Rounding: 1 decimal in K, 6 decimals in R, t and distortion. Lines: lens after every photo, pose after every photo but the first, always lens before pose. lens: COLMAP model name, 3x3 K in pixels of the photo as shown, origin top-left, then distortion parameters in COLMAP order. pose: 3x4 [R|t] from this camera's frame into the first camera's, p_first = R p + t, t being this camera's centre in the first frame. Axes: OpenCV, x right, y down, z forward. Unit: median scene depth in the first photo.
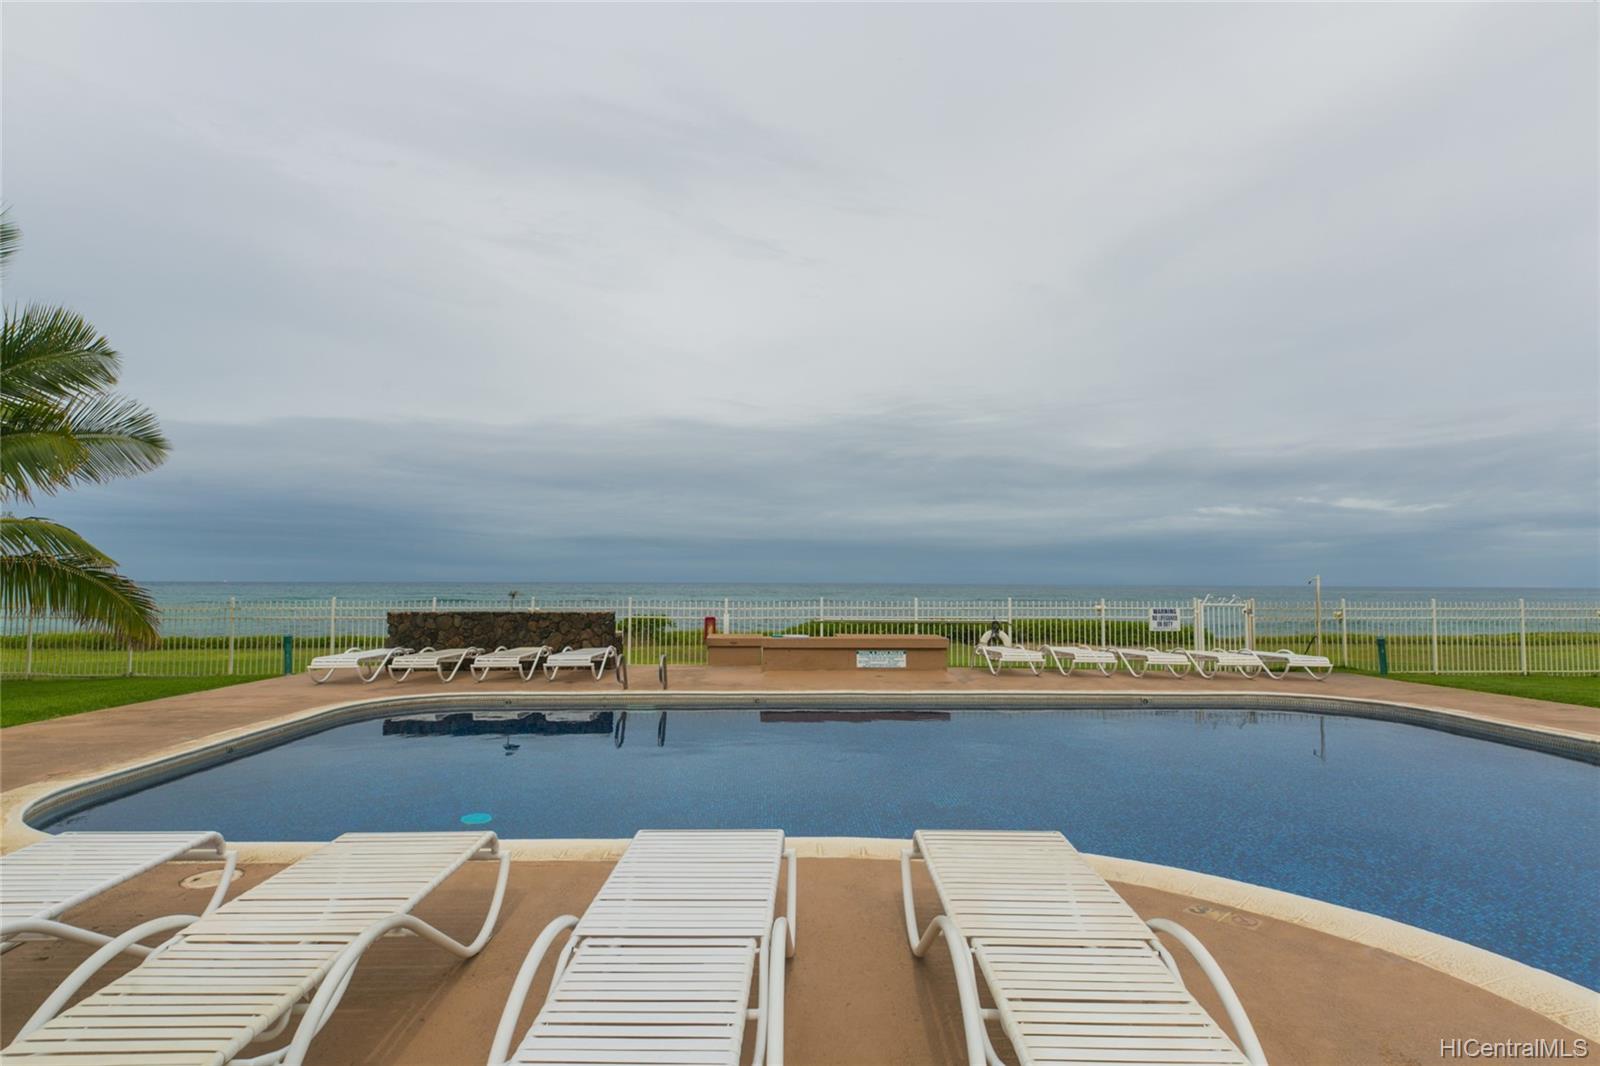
lens RADIAL K [[862.0, 0, 802.5], [0, 862.0, 538.1], [0, 0, 1]] dist [0.004281, -0.005162]
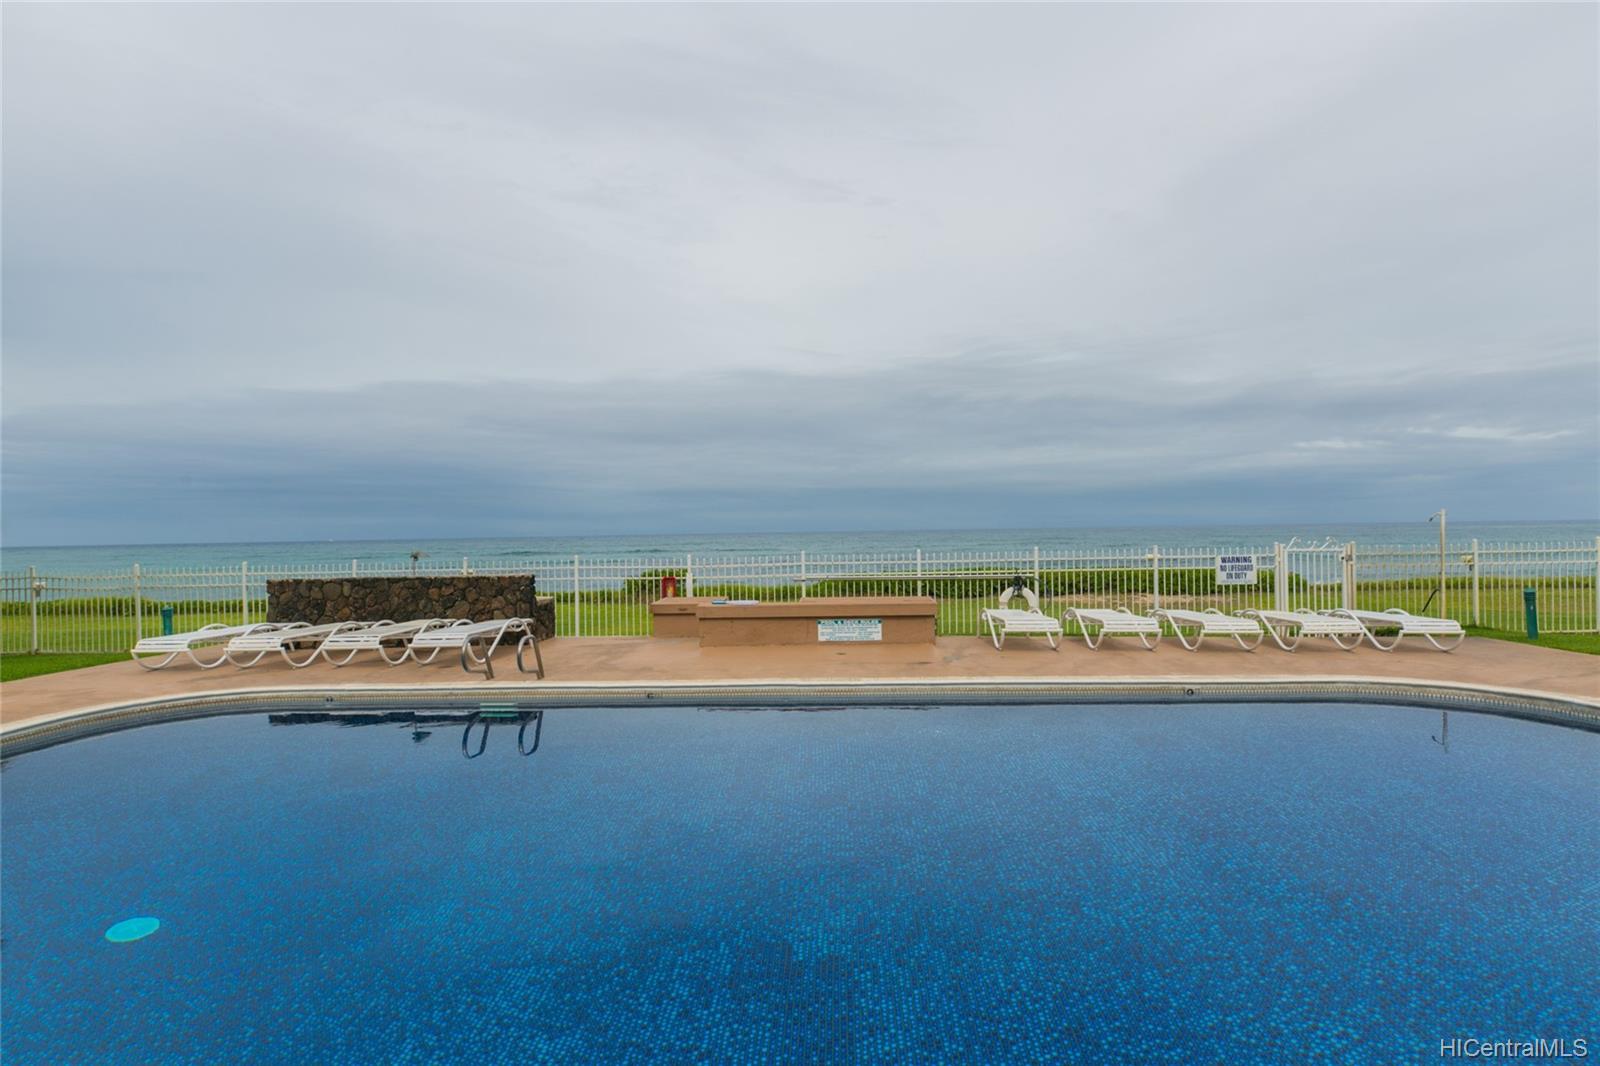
lens RADIAL K [[862.0, 0, 805.9], [0, 862.0, 519.6], [0, 0, 1]] dist [0.004281, -0.005162]
pose [[0.995861, -0.022730, -0.088003, 0.098593], [0.026099, 0.998962, 0.037324, 0.008116], [0.087063, -0.039466, 0.995421, 0.180439]]
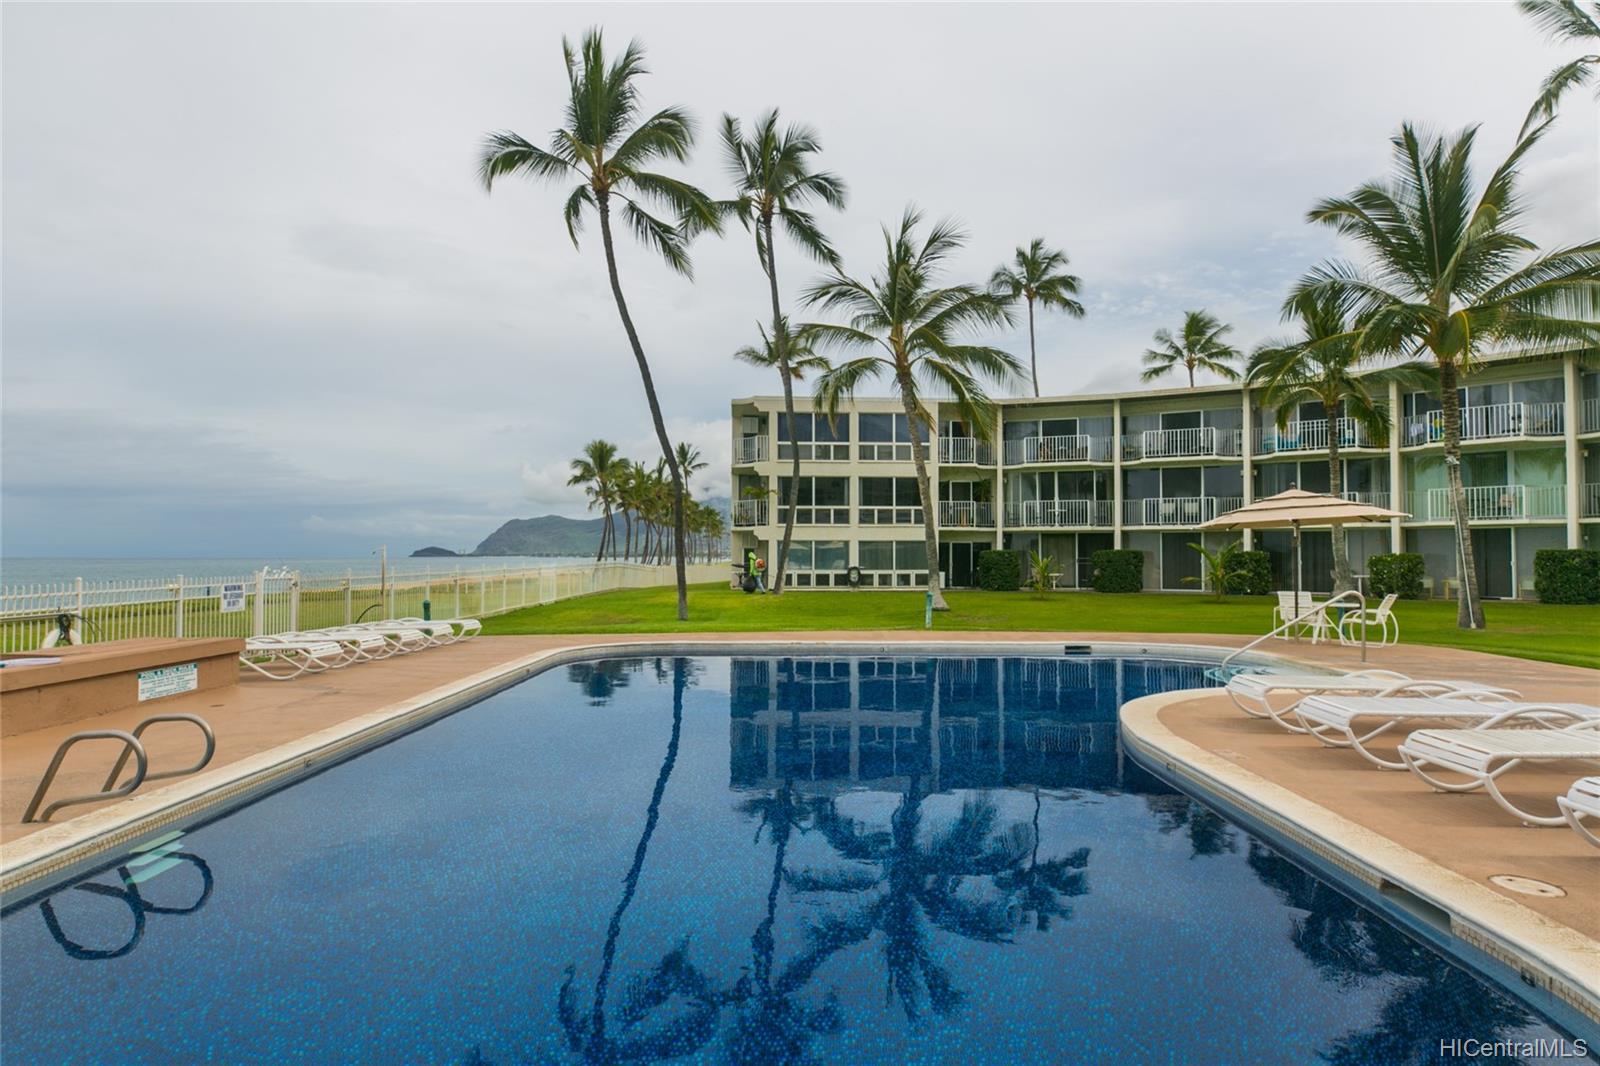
lens RADIAL K [[862.0, 0, 810.5], [0, 862.0, 534.6], [0, 0, 1]] dist [0.004281, -0.005162]
pose [[0.040124, 0.017306, 0.999045, -0.400710], [-0.050394, 0.998613, -0.015274, 0.018922], [-0.997923, -0.049733, 0.040941, 0.425651]]
